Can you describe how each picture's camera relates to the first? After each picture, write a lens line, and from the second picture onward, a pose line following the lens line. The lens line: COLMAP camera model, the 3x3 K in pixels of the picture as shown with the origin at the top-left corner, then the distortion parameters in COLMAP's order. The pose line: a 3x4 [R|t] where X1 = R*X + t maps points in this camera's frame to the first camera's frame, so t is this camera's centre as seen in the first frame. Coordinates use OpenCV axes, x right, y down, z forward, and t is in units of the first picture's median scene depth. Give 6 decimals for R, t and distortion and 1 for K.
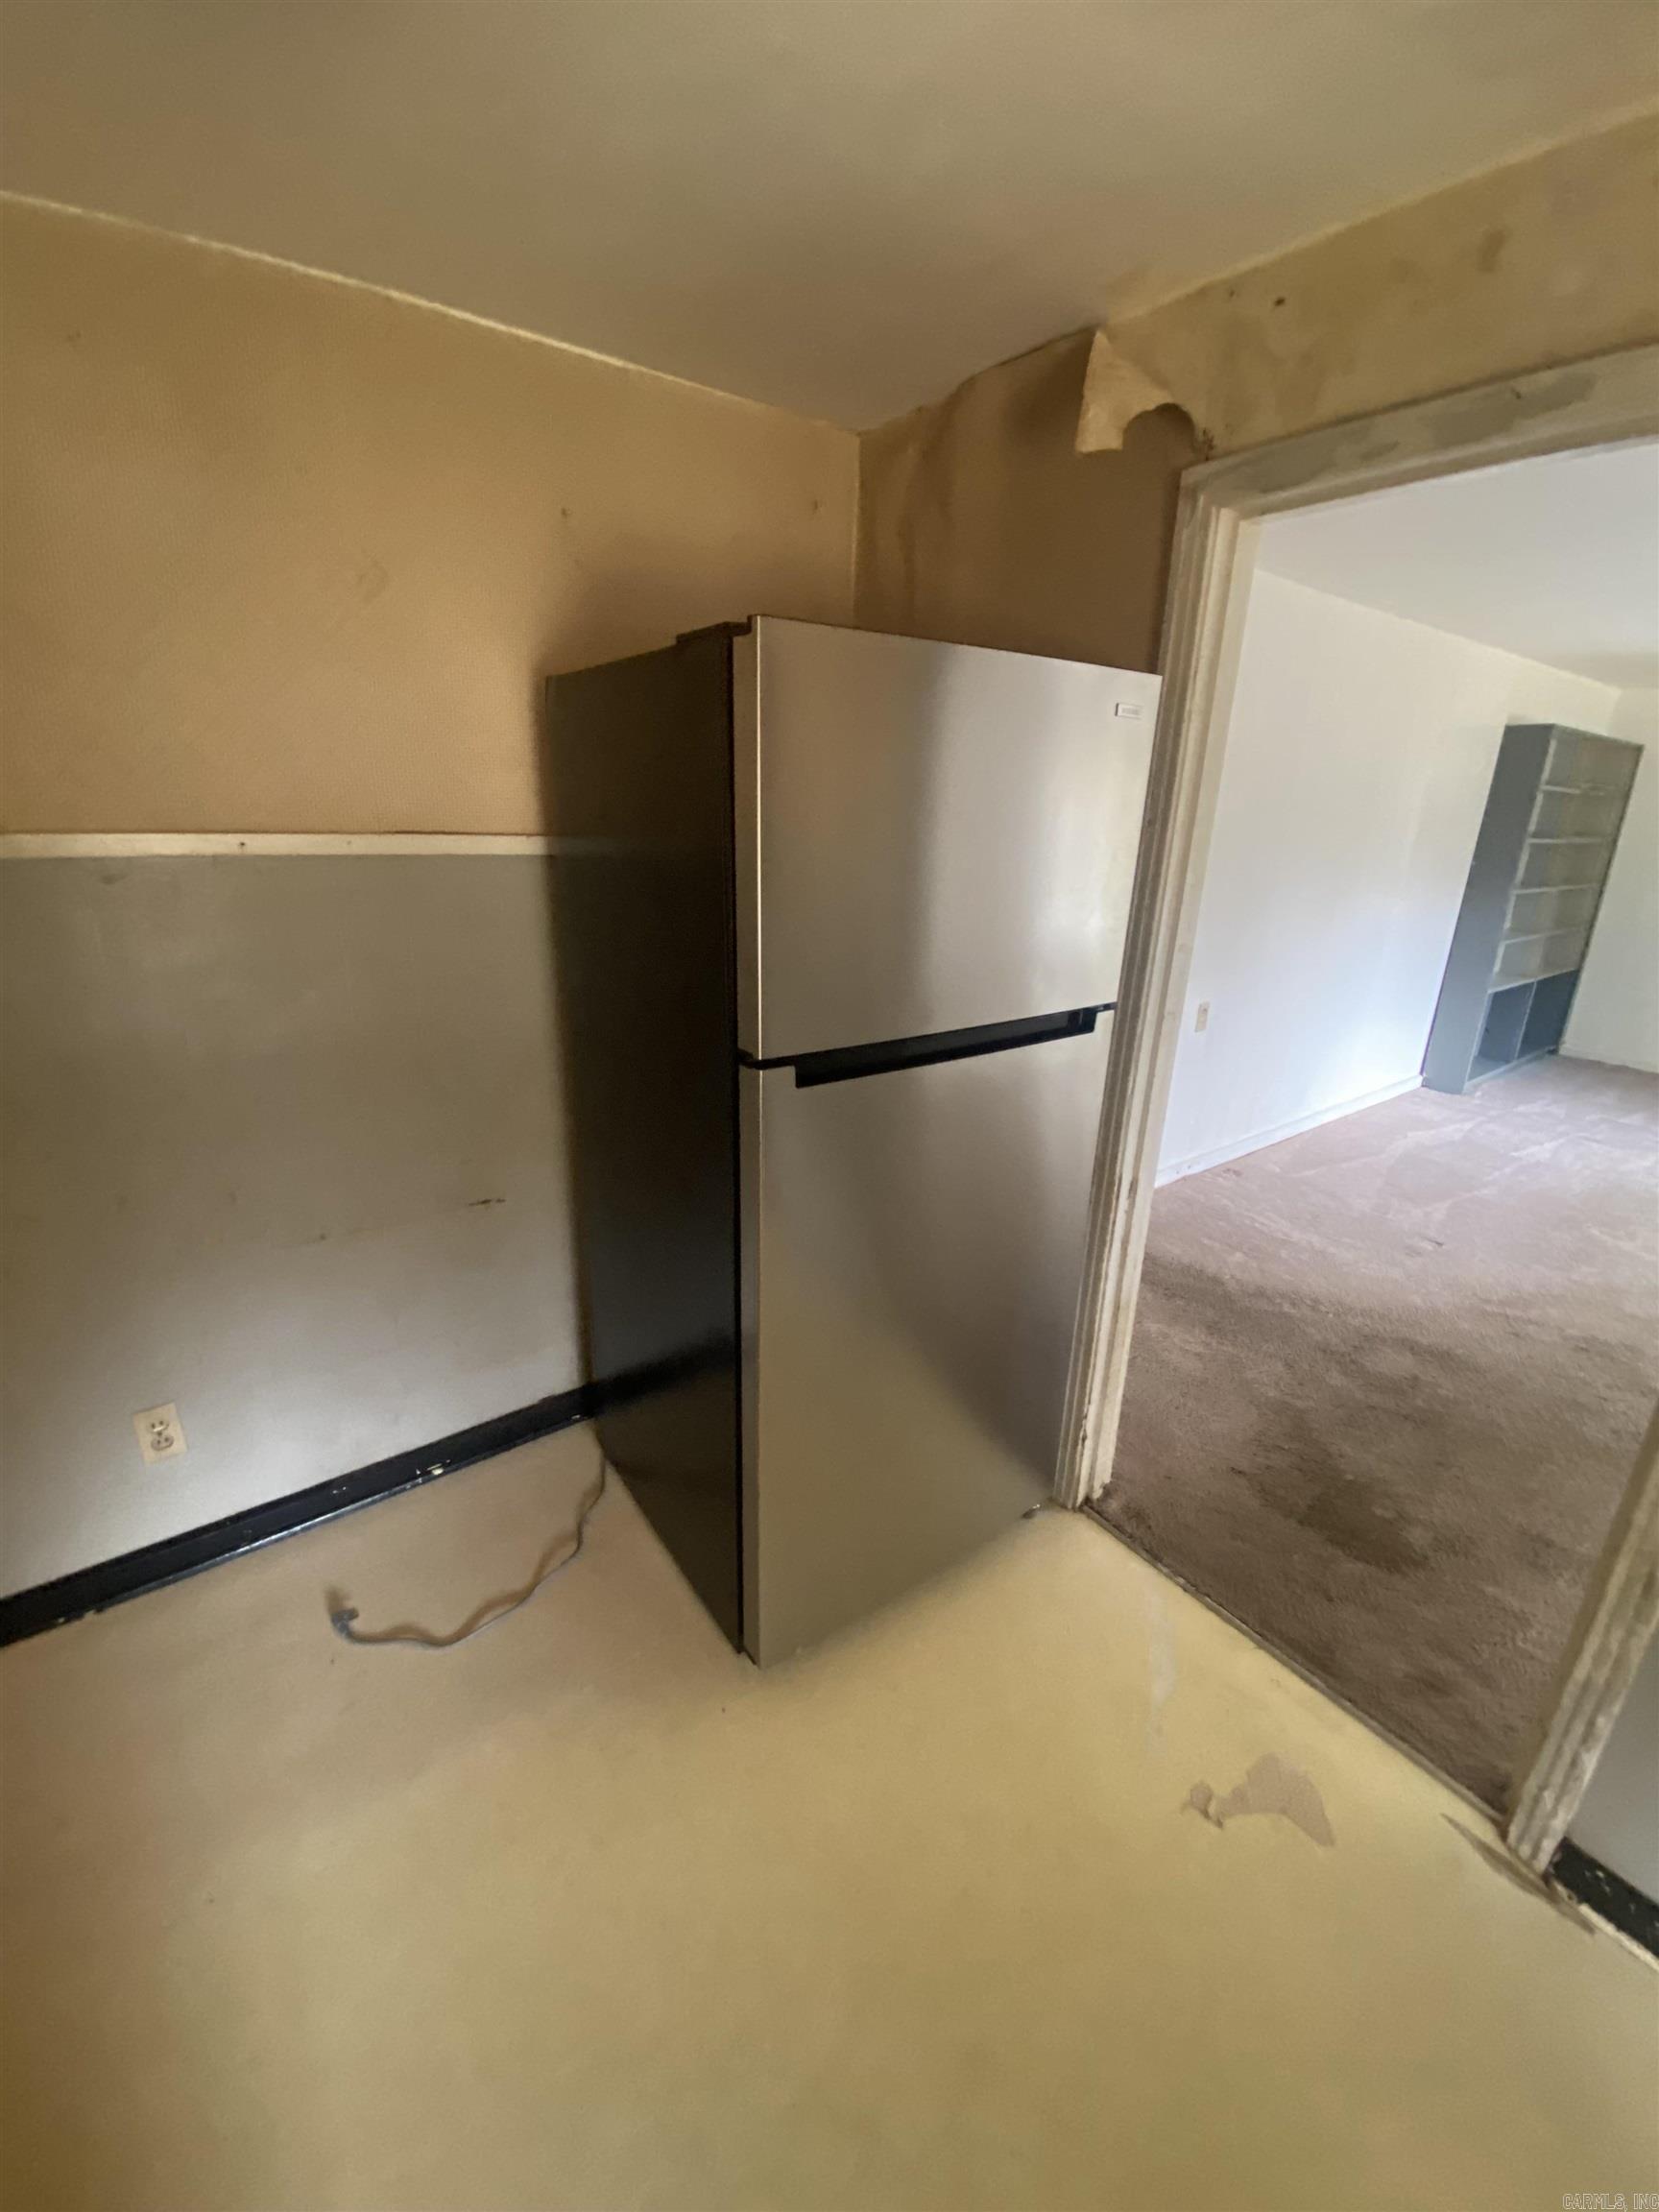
lens RADIAL K [[894.2, 0, 833.2], [0, 894.2, 1098.5], [0, 0, 1]] dist [0.007283, -0.015494]
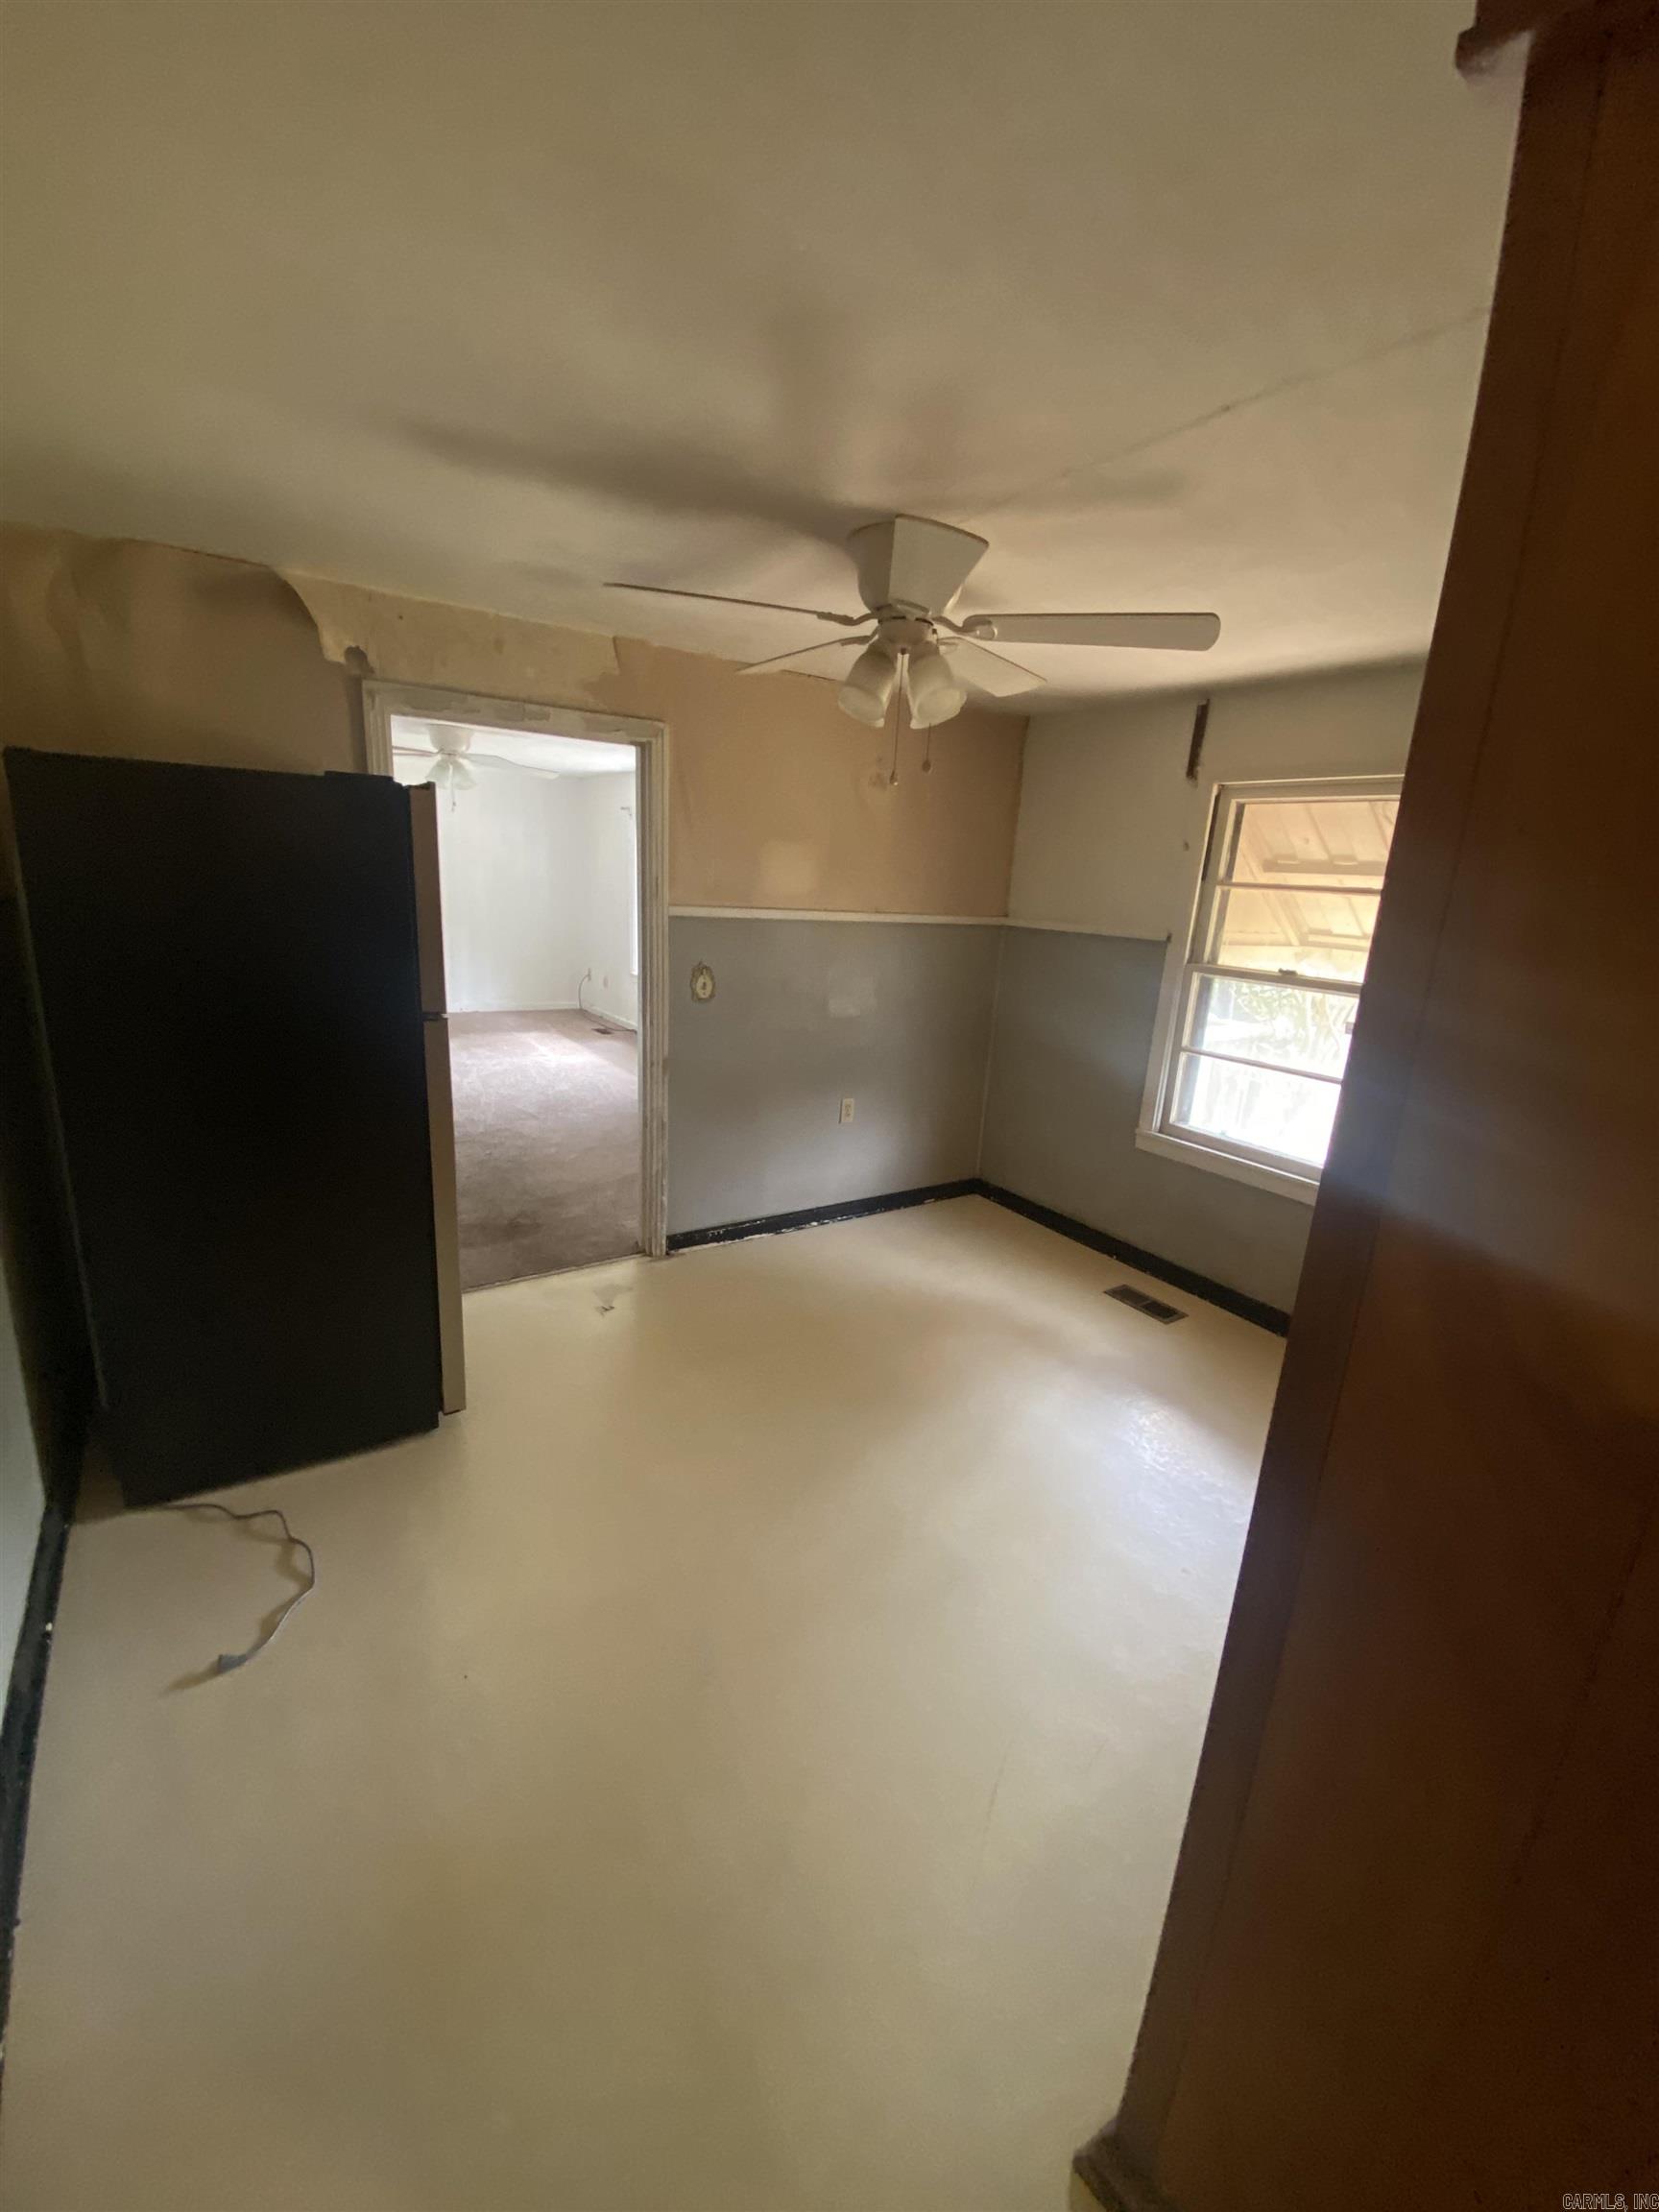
lens RADIAL K [[916.8, 0, 829.5], [0, 916.8, 1106.0], [0, 0, 1]] dist [0.001288, -0.016937]
pose [[0.048664, -0.274294, 0.960414, -0.593171], [0.263726, 0.930958, 0.252518, -0.040841], [-0.963369, 0.240998, 0.117642, 0.023650]]
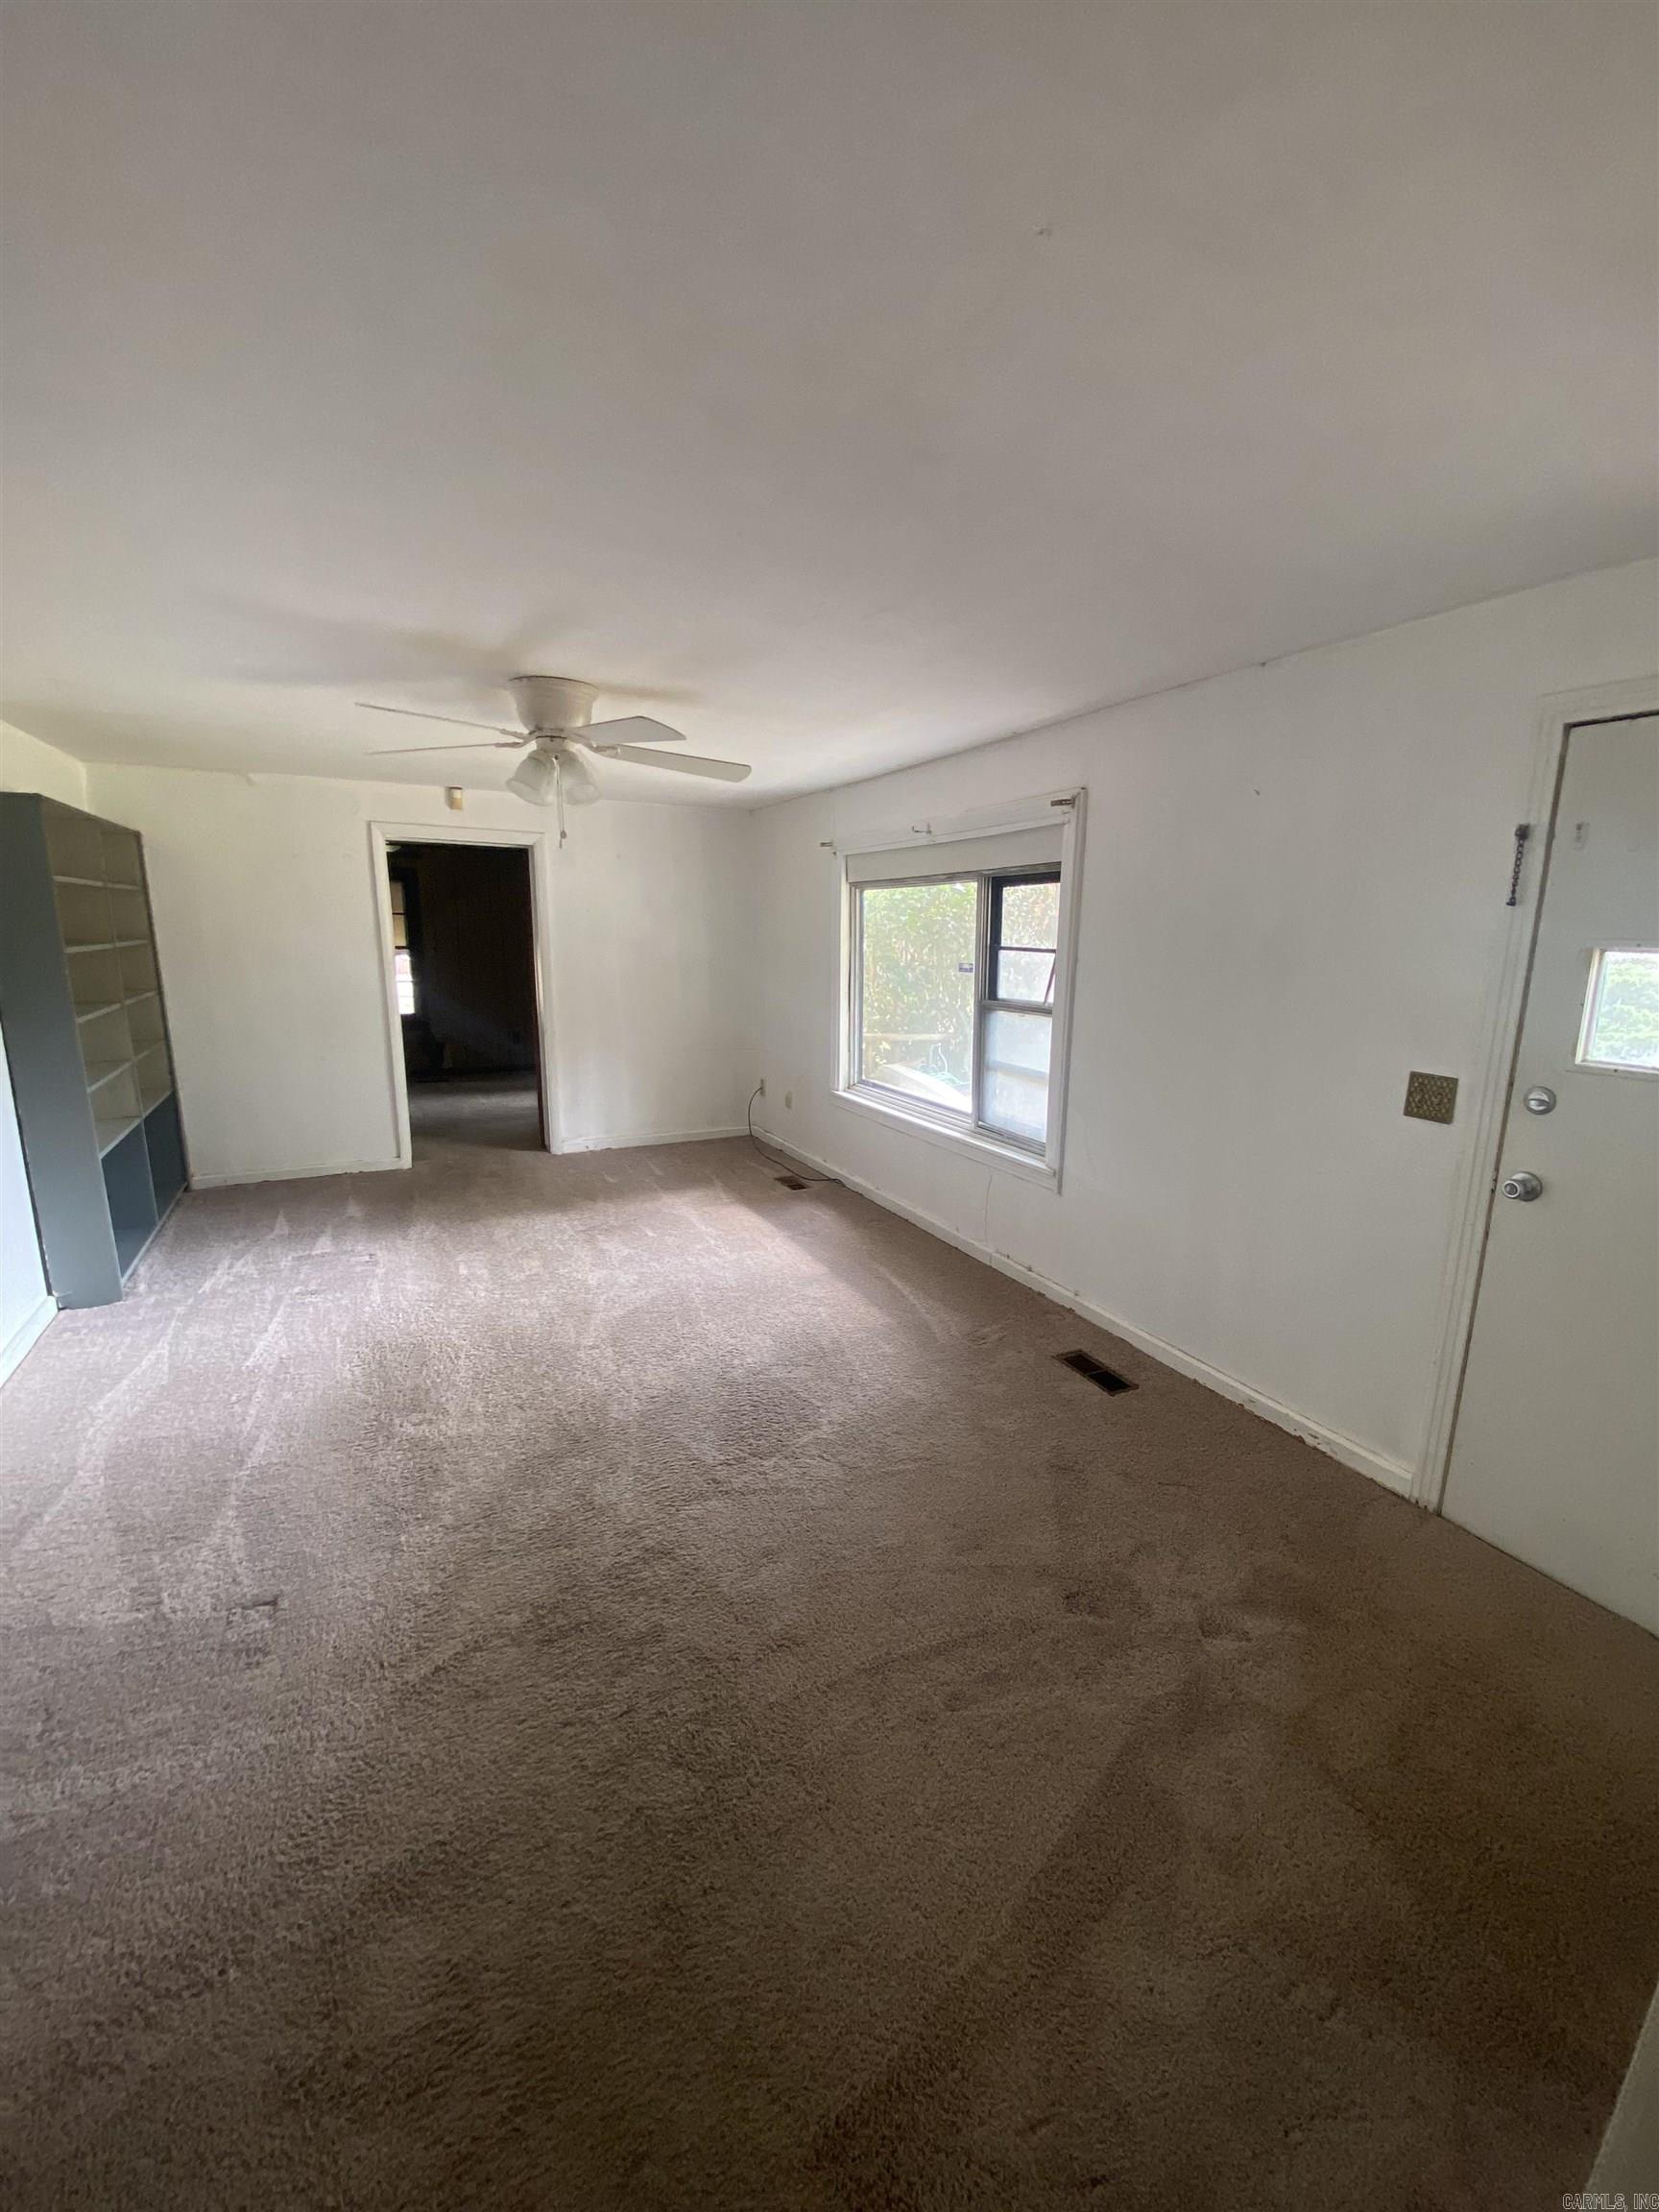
lens RADIAL K [[882.3, 0, 829.5], [0, 882.3, 1106.0], [0, 0, 1]] dist [0.023042, -0.023334]
pose [[0.169262, -0.222657, 0.960091, 0.191227], [0.303699, 0.938527, 0.164115, -0.118316], [-0.937612, 0.263801, 0.226478, 0.339569]]
